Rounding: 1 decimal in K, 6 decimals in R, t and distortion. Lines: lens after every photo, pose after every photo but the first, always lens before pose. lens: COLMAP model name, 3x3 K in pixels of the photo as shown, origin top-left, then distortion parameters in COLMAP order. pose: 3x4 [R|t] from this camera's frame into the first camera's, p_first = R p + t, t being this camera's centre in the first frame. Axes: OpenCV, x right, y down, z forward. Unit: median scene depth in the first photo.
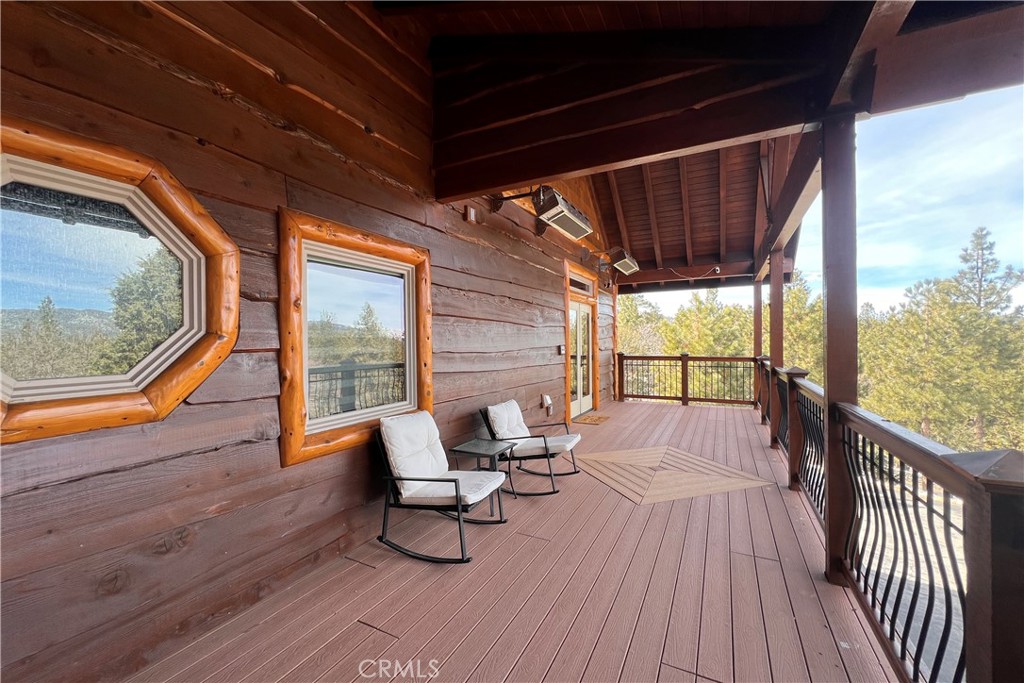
lens RADIAL K [[409.3, 0, 512.0], [0, 409.3, 341.5], [0, 0, 1]] dist [0.000160, 0.000032]
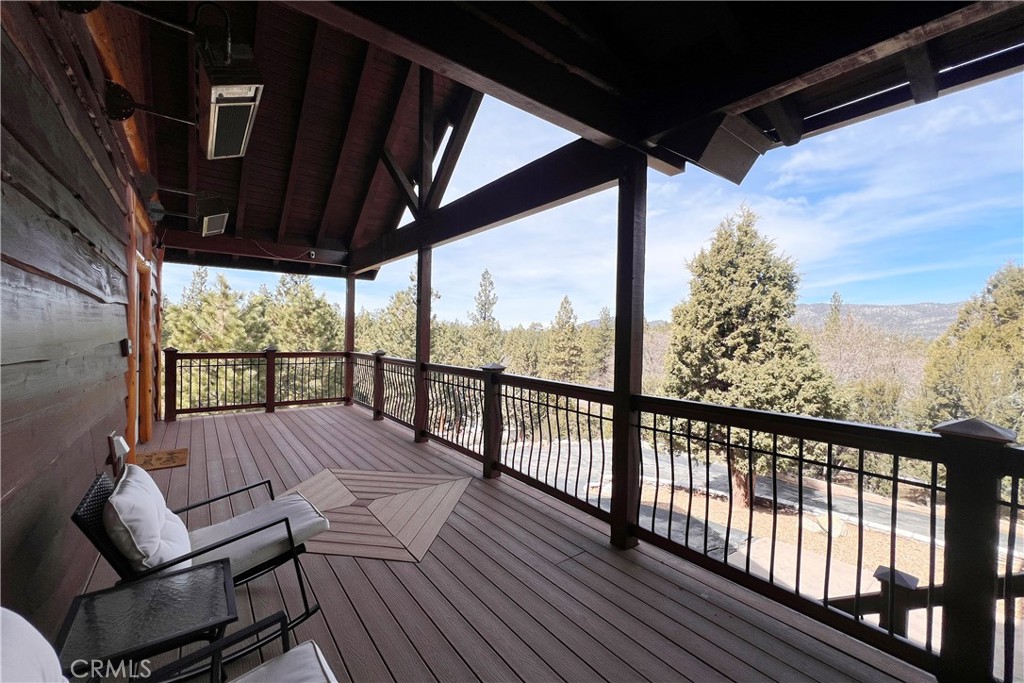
lens RADIAL K [[409.3, 0, 512.0], [0, 409.3, 341.5], [0, 0, 1]] dist [-0.000003, -0.000027]
pose [[0.423037, 0.001433, 0.906111, -0.182572], [-0.019713, 0.999777, 0.007622, -0.002262], [-0.905898, -0.021087, 0.422971, 0.354965]]
